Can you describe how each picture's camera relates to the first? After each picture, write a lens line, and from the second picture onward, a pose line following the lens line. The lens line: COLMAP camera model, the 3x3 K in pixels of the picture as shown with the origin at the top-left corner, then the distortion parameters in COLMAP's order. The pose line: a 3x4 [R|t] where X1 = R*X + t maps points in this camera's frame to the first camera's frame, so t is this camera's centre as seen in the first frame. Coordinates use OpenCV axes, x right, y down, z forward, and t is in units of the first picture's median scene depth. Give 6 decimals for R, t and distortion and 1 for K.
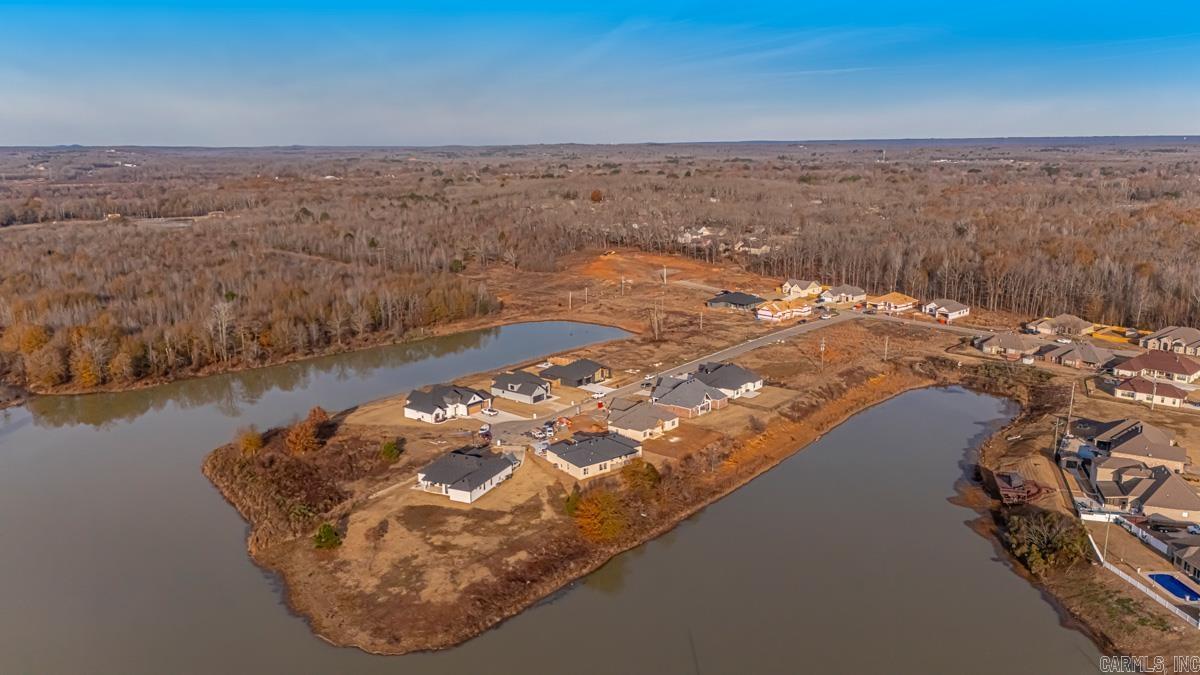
lens RADIAL K [[868.9, 0, 601.3], [0, 868.9, 338.2], [0, 0, 1]] dist [0.114671, -0.141092]
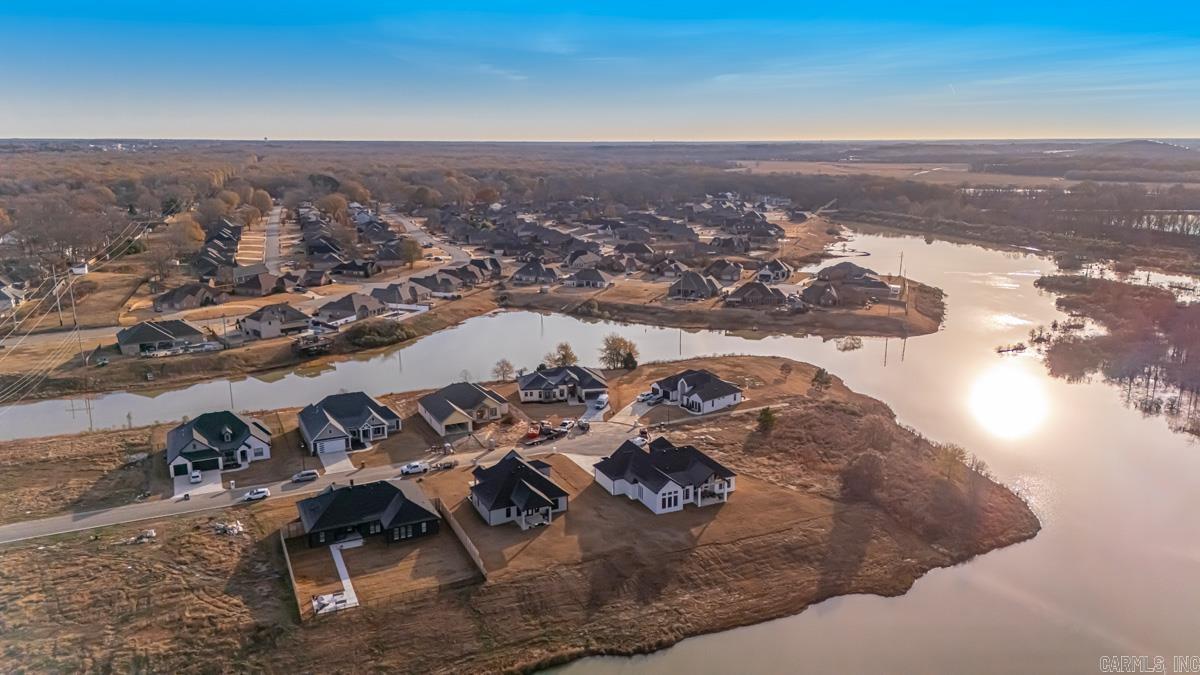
lens RADIAL K [[868.9, 0, 601.3], [0, 868.9, 338.2], [0, 0, 1]] dist [0.114671, -0.141092]
pose [[-0.898388, -0.089542, 0.429978, -0.349351], [0.102094, 0.909604, 0.402737, -0.232865], [-0.427171, 0.405712, -0.808036, 1.321400]]
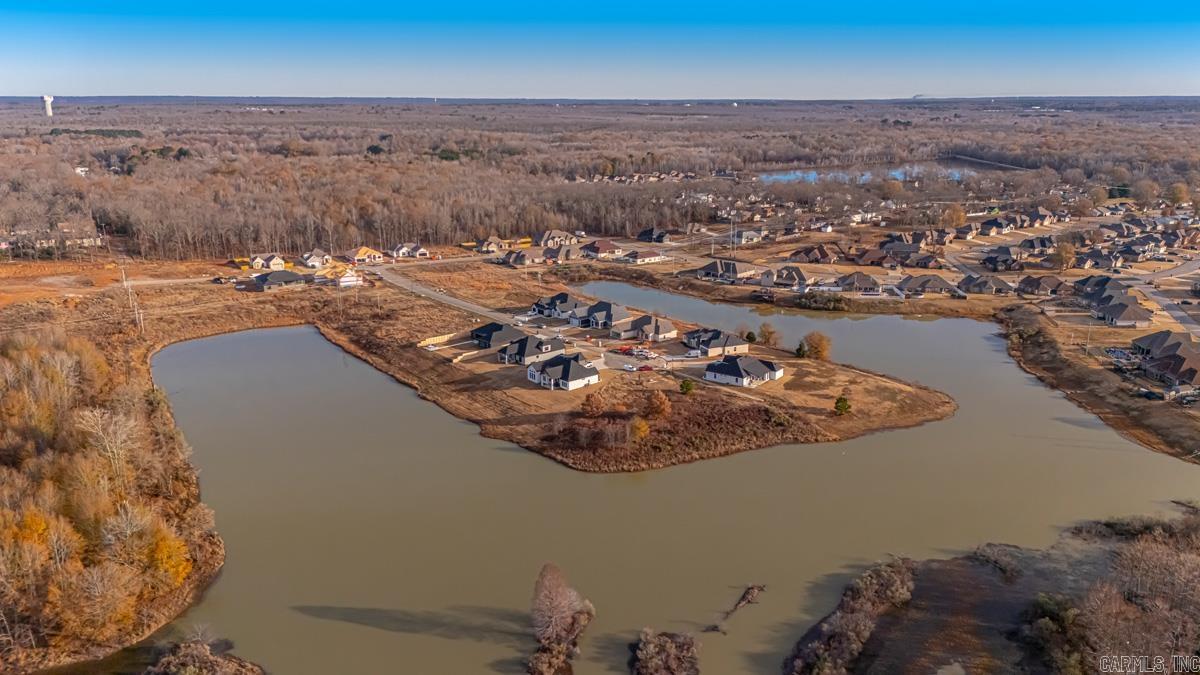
lens RADIAL K [[868.9, 0, 601.3], [0, 868.9, 338.2], [0, 0, 1]] dist [0.114671, -0.141092]
pose [[0.206527, -0.251940, 0.945449, -1.051704], [0.212772, 0.954721, 0.207932, -0.158924], [-0.955026, 0.158222, 0.250781, 0.612961]]
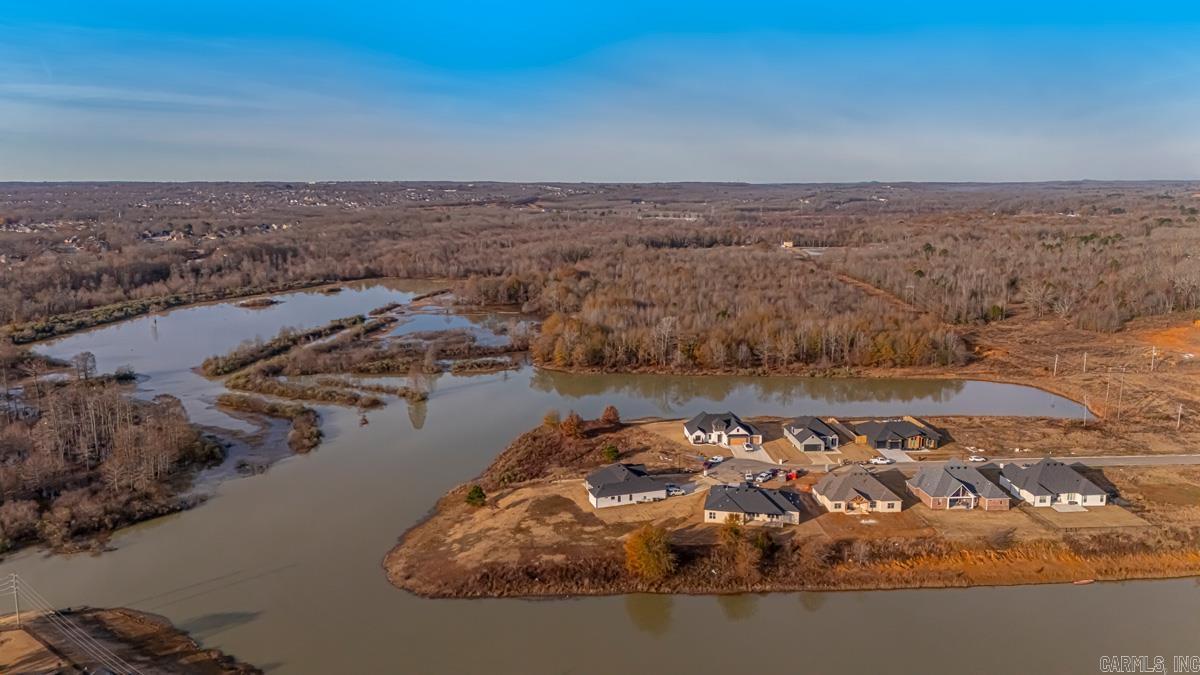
lens RADIAL K [[868.9, 0, 601.3], [0, 868.9, 338.2], [0, 0, 1]] dist [0.114671, -0.141092]
pose [[0.678894, 0.133313, -0.722033, 0.411912], [-0.160991, 0.986476, 0.030765, -0.037586], [0.716369, 0.095355, 0.691175, 0.154296]]
